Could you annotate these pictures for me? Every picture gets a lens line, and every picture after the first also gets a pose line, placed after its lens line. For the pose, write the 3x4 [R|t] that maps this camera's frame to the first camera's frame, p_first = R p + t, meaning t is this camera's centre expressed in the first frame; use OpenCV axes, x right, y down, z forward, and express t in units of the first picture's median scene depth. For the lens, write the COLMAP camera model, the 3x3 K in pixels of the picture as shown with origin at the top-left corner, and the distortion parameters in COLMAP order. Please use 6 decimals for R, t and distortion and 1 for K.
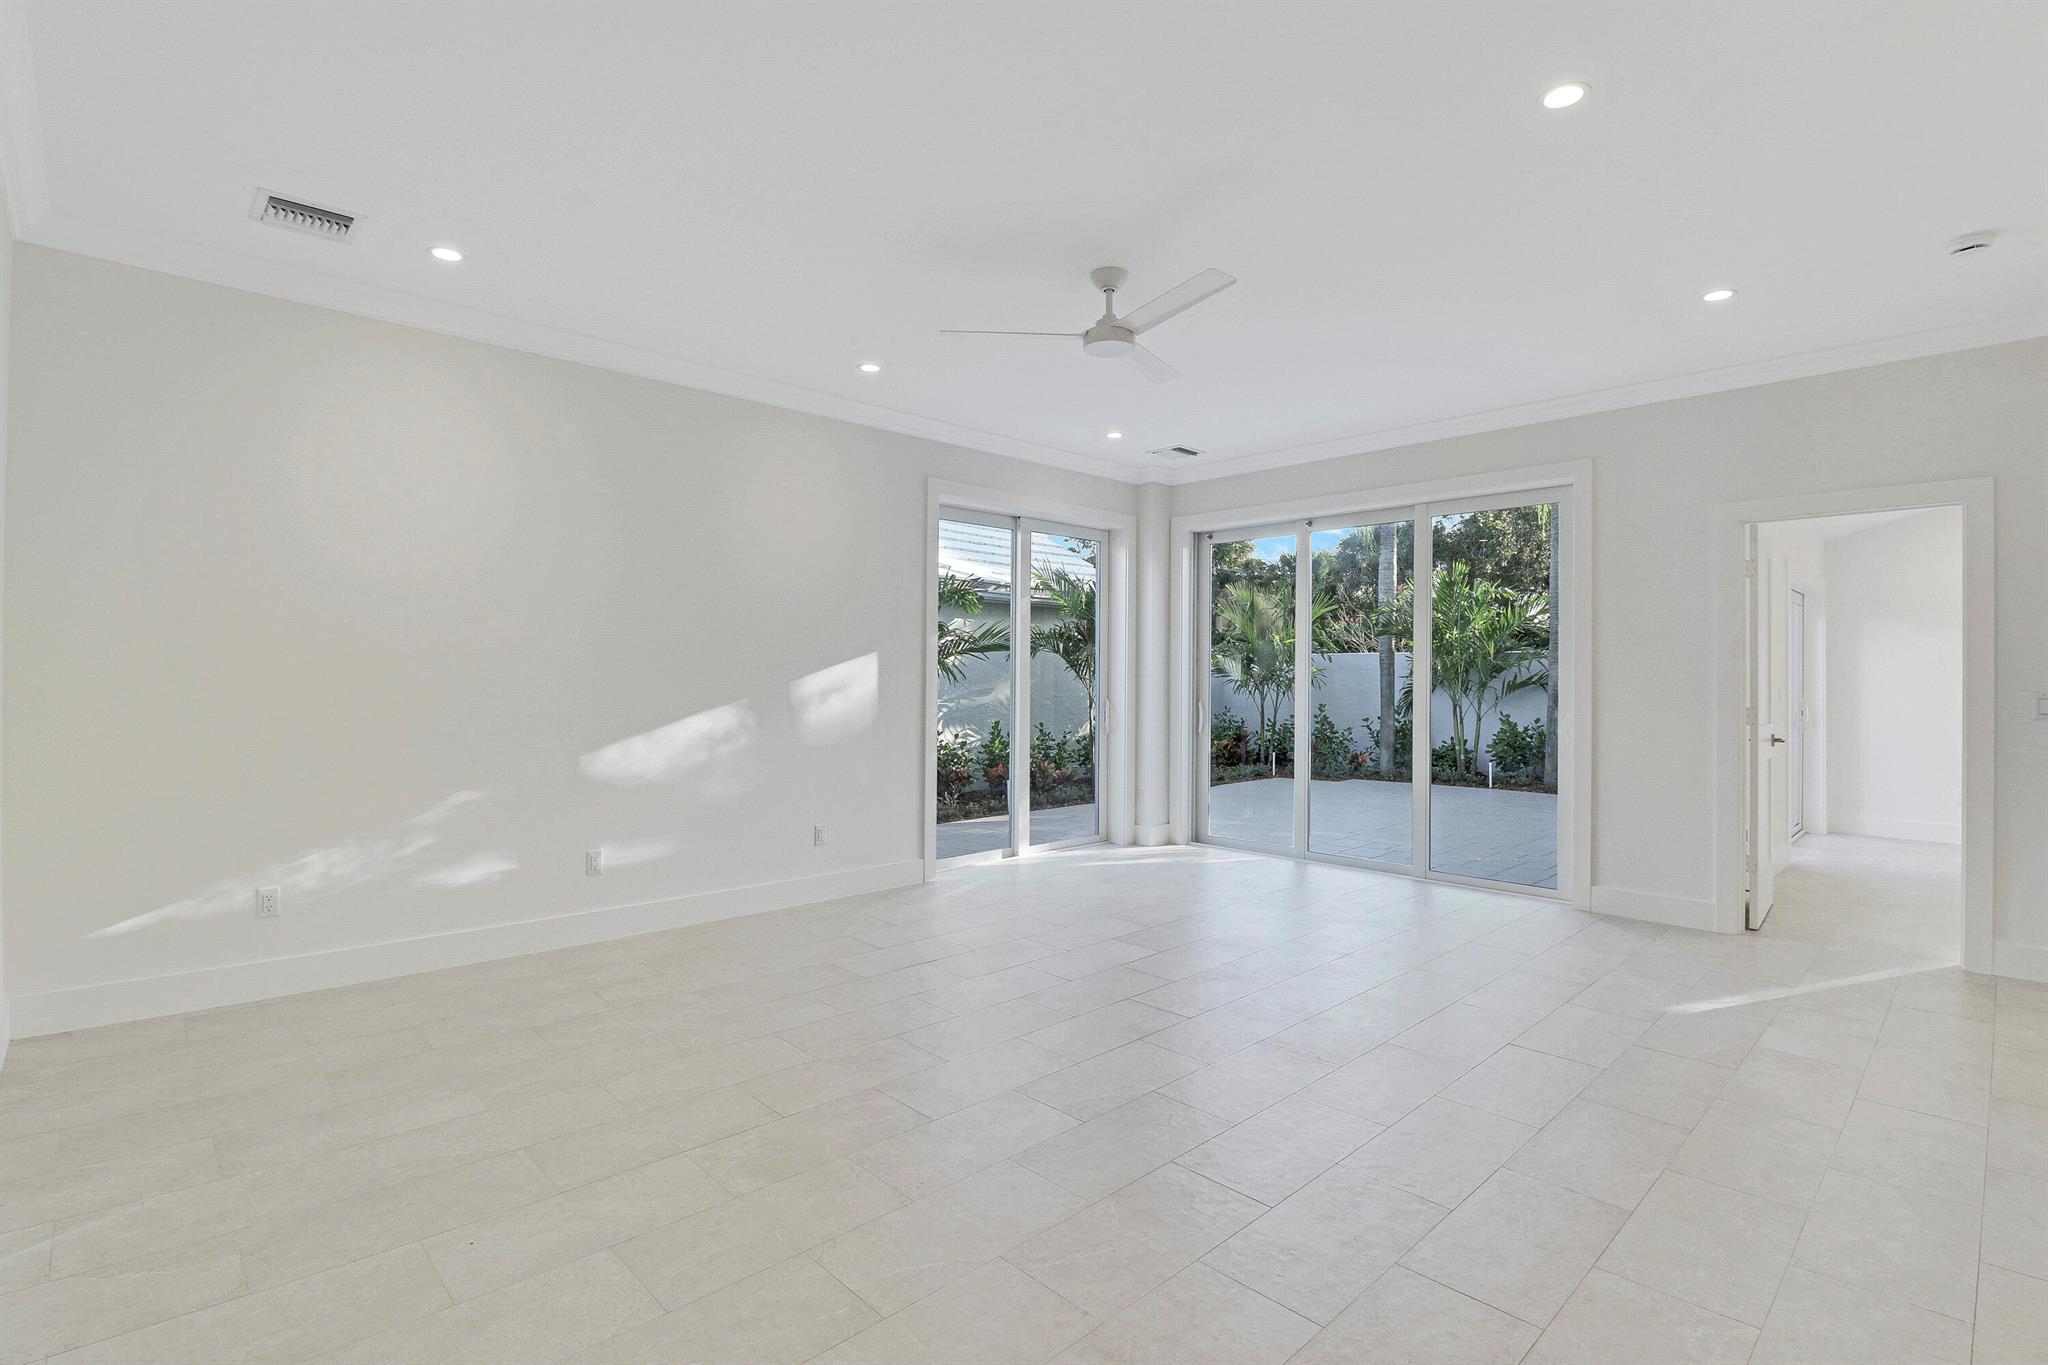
lens RADIAL K [[975.8, 0, 1026.9], [0, 975.8, 677.6], [0, 0, 1]] dist [0.004916, -0.008914]
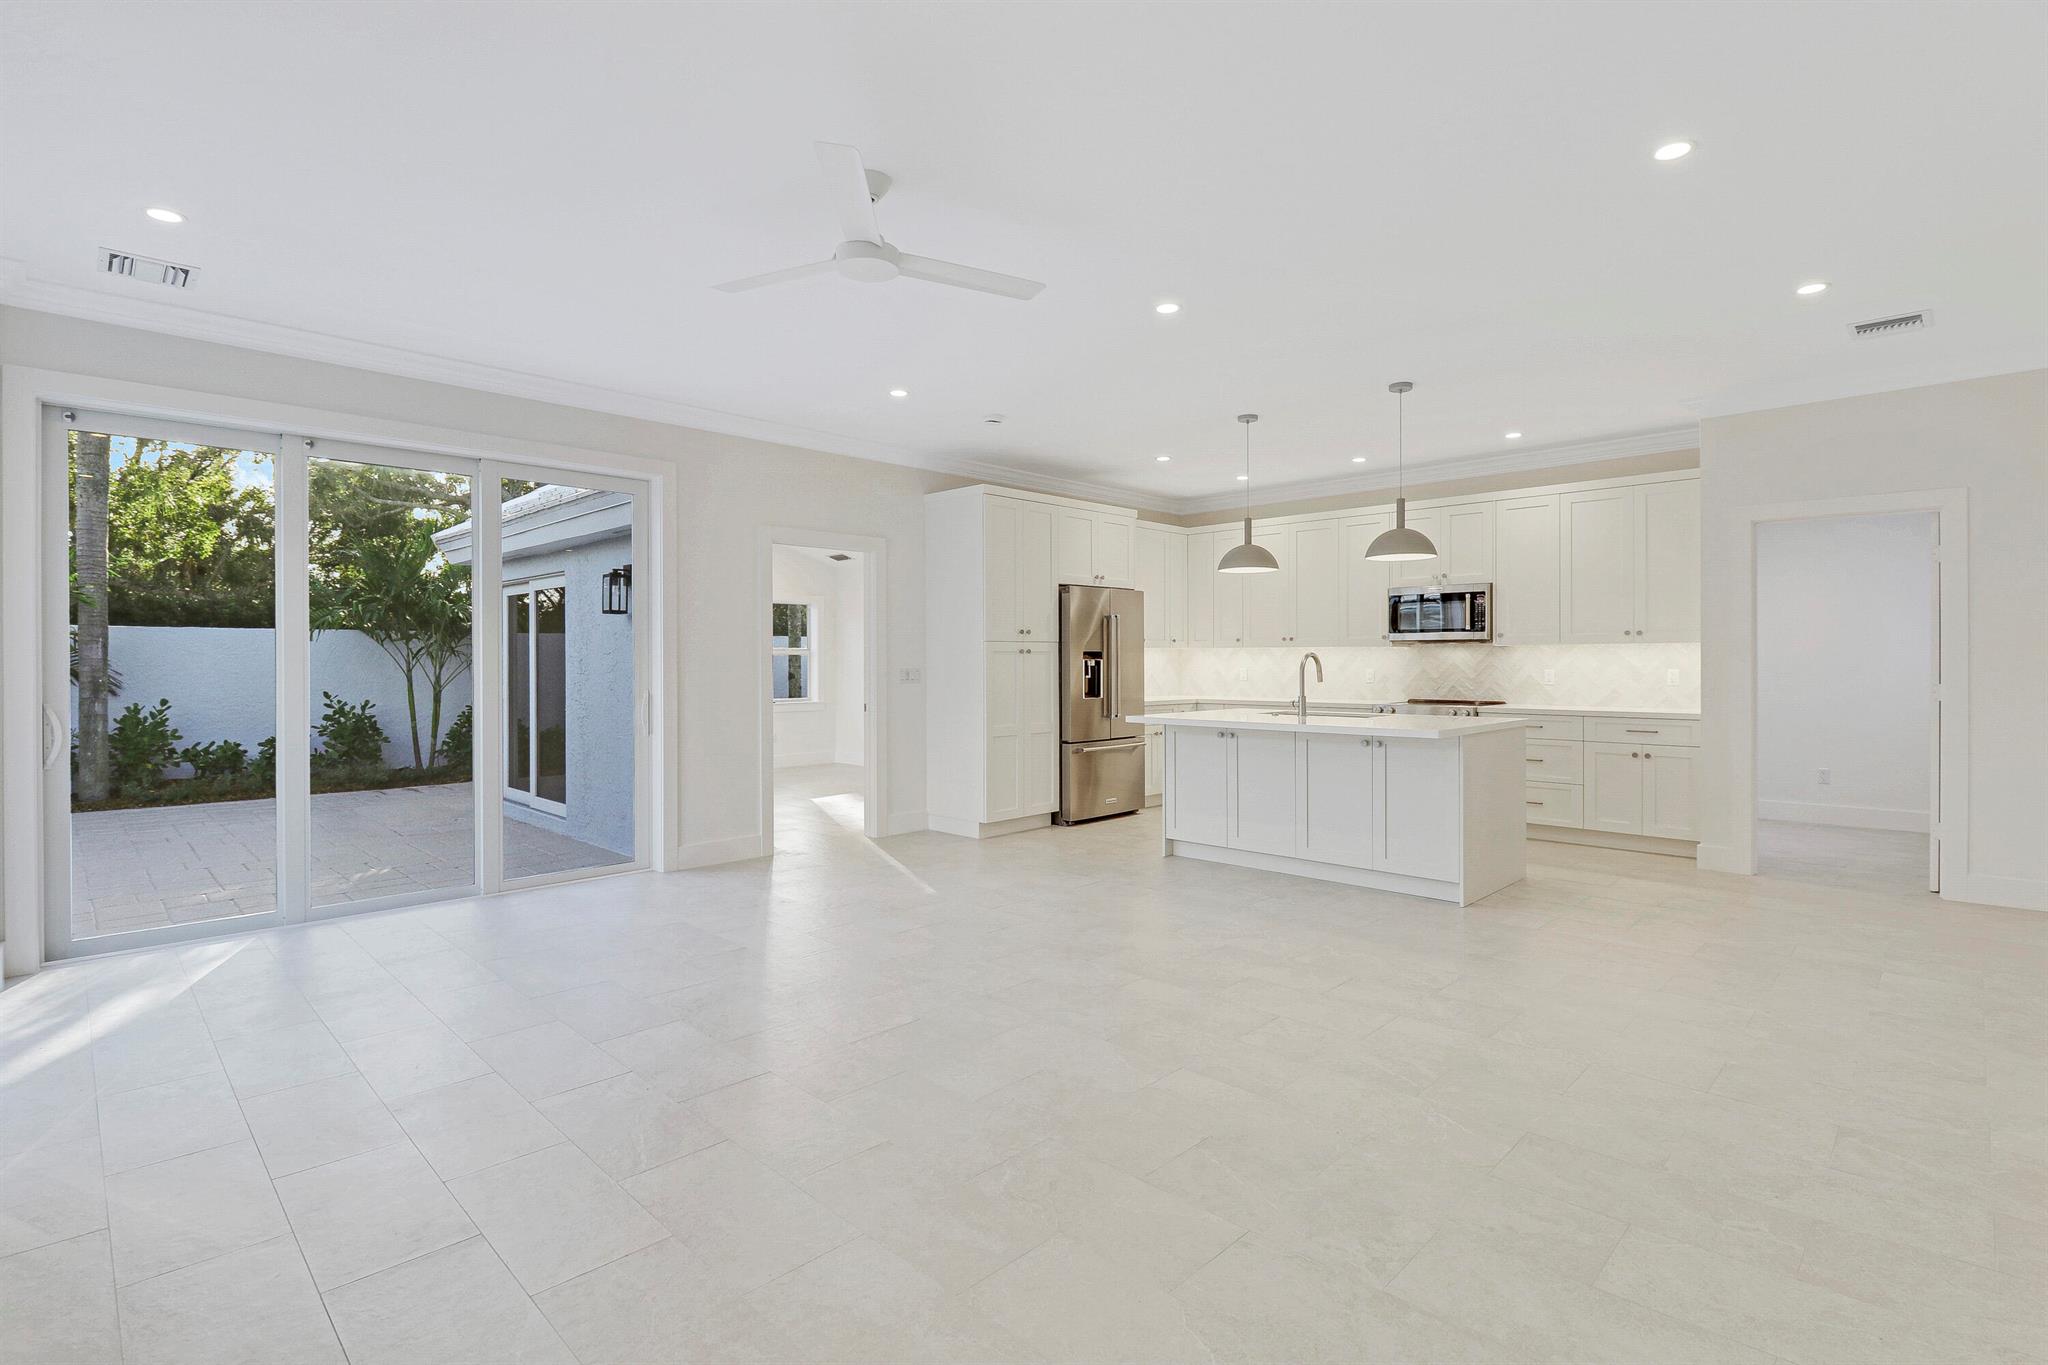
lens RADIAL K [[967.3, 0, 1024.9], [0, 967.3, 663.9], [0, 0, 1]] dist [-0.002957, -0.001701]
pose [[-0.022458, -0.007804, 0.999717, -0.385415], [0.004527, 0.999958, 0.007908, -0.001357], [-0.999738, 0.004704, -0.022422, 0.453273]]
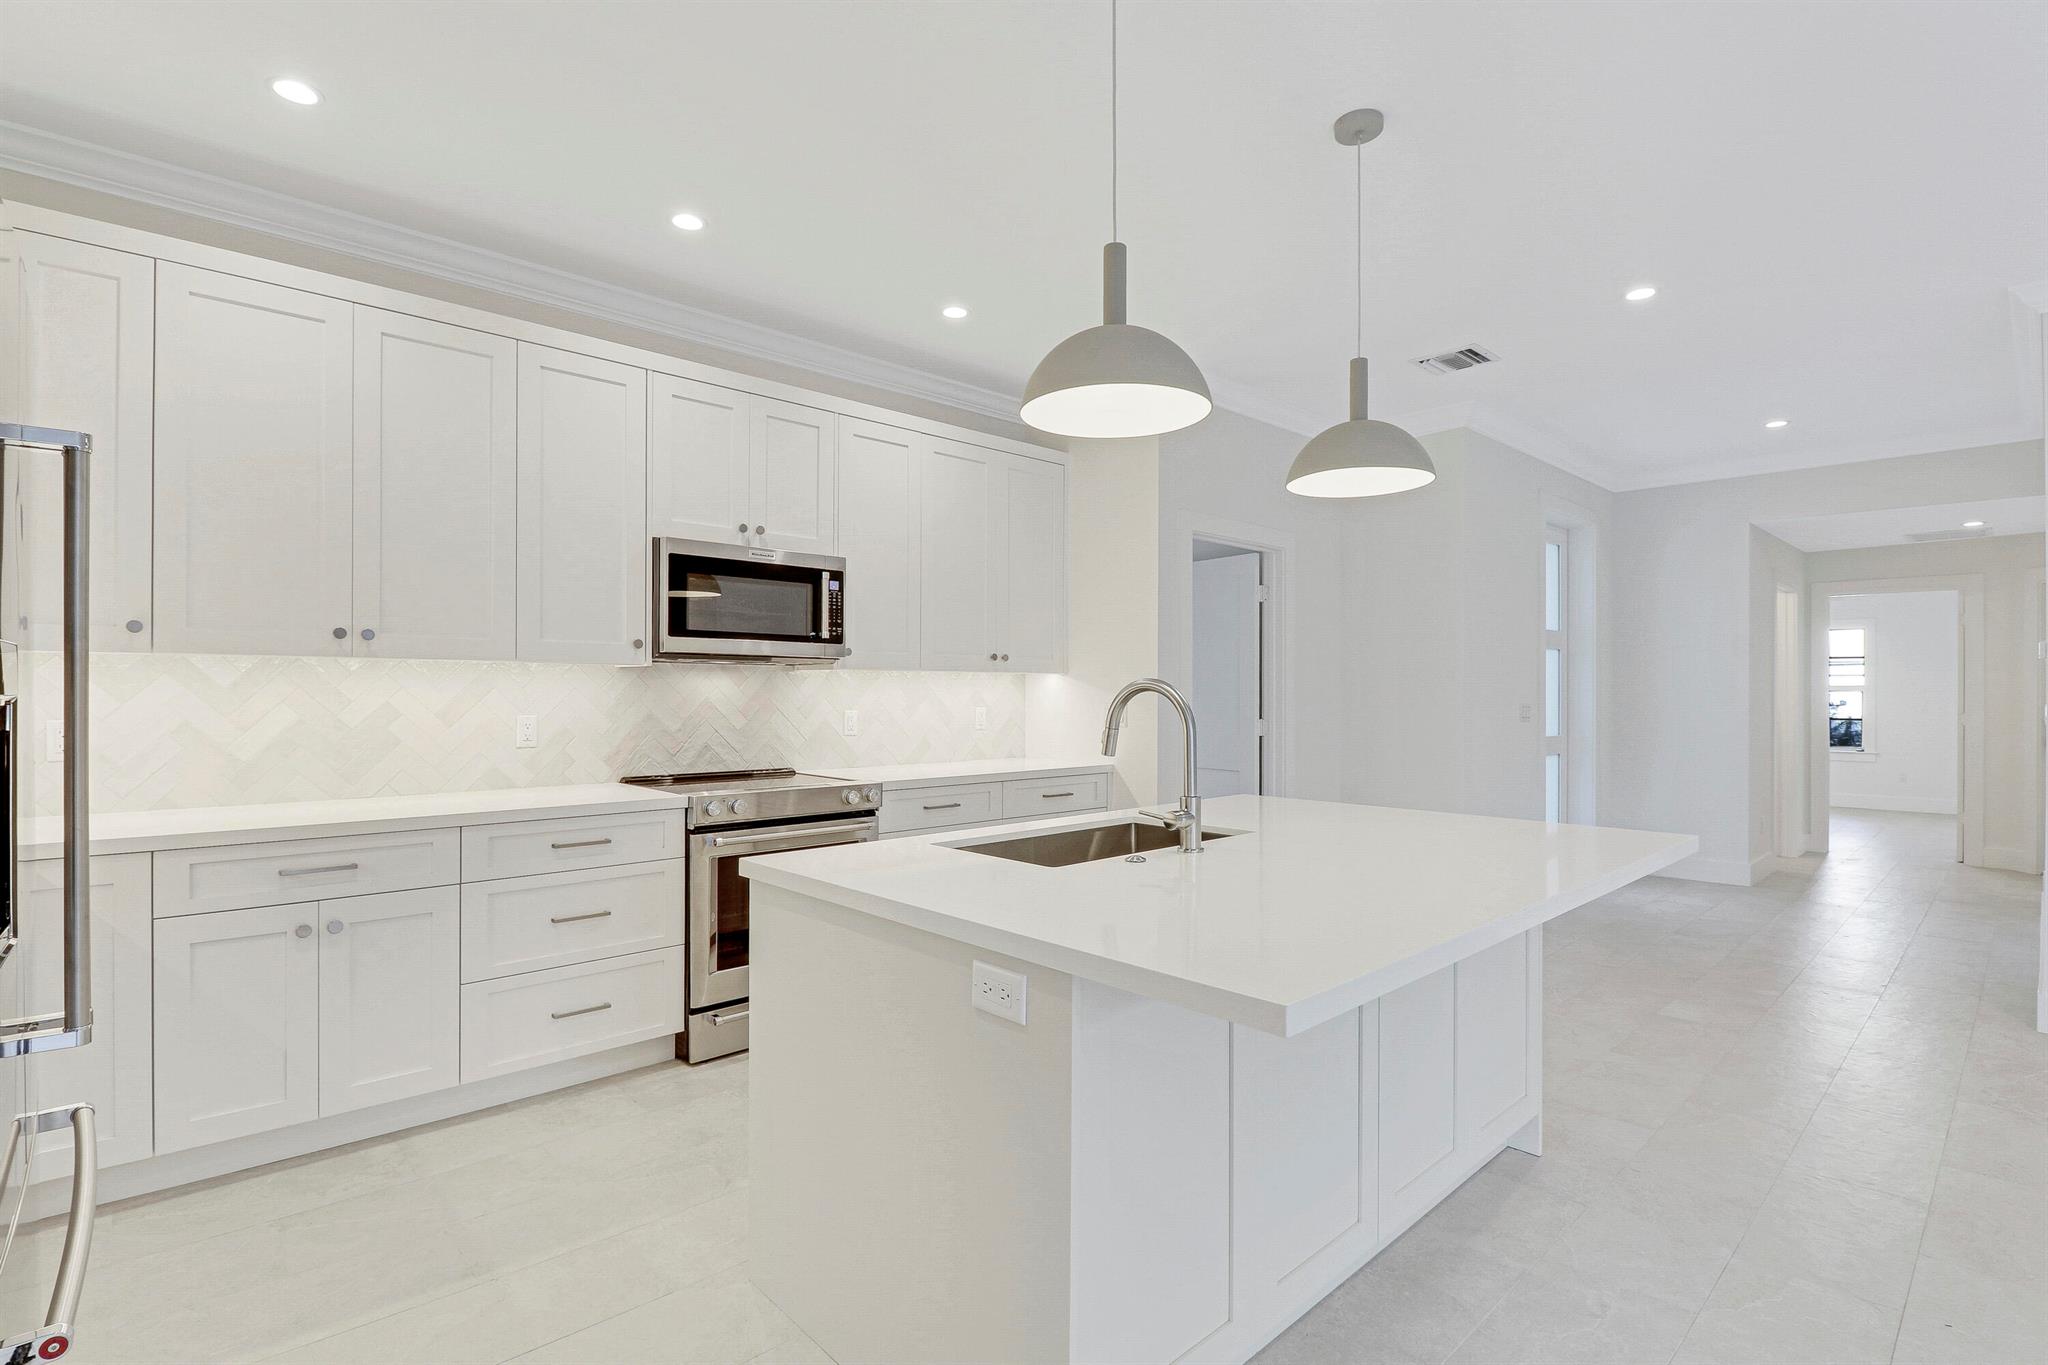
lens RADIAL K [[975.8, 0, 1022.8], [0, 975.8, 681.0], [0, 0, 1]] dist [0.004916, -0.008914]
pose [[-0.999507, -0.007682, 0.030447, 0.462362], [-0.007921, 0.999939, -0.007708, 0.000039], [-0.030386, -0.007946, -0.999507, 0.506961]]
